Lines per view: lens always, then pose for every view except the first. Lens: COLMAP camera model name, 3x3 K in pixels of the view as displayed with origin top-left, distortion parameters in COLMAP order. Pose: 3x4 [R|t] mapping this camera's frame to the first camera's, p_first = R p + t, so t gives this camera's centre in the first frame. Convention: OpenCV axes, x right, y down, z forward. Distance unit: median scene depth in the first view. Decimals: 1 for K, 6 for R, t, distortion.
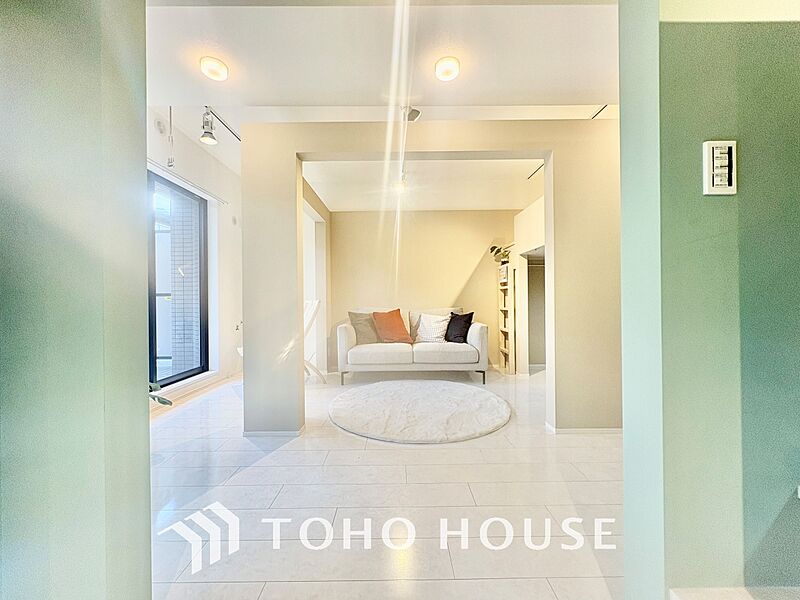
lens RADIAL K [[320.5, 0, 401.6], [0, 320.5, 300.6], [0, 0, 1]] dist [-0.000219, 0.000137]
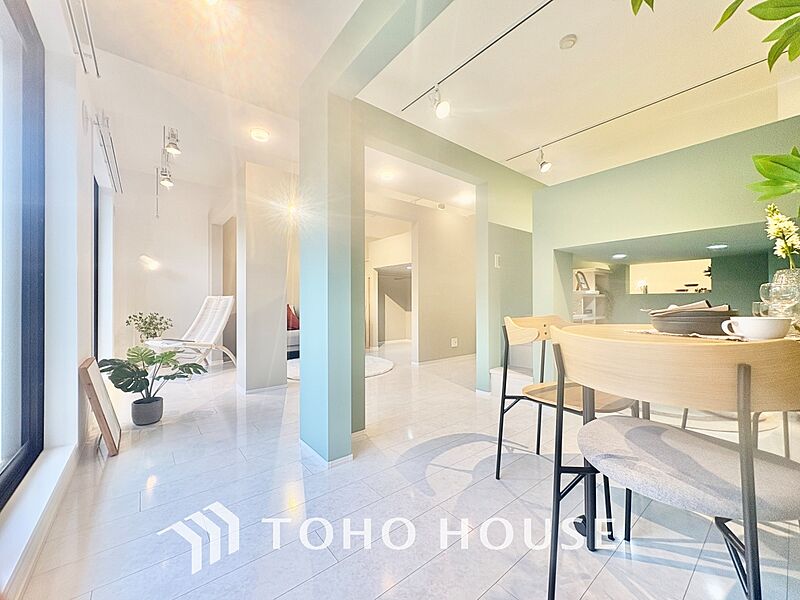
lens RADIAL K [[320.5, 0, 398.2], [0, 320.5, 300.2], [0, 0, 1]] dist [-0.000219, 0.000137]
pose [[0.788635, 0.007451, 0.614816, -0.468321], [-0.002960, 0.999961, -0.008323, 0.018237], [-0.614855, 0.004744, 0.788626, -0.263466]]
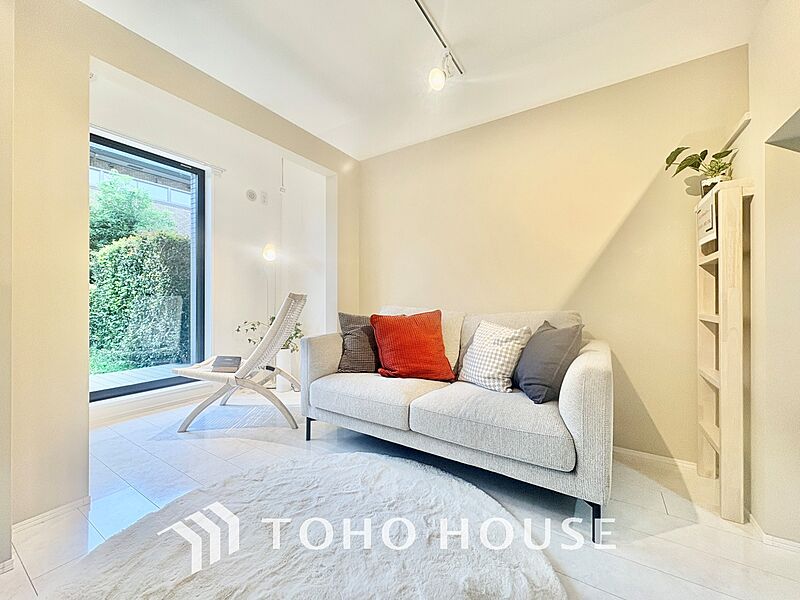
lens RADIAL K [[320.5, 0, 401.2], [0, 320.5, 299.8], [0, 0, 1]] dist [-0.000219, 0.000137]
pose [[0.838451, 0.007098, -0.544930, 0.249069], [-0.007349, 0.999972, 0.001717, 0.007997], [0.544927, 0.002565, 0.838479, 0.568799]]
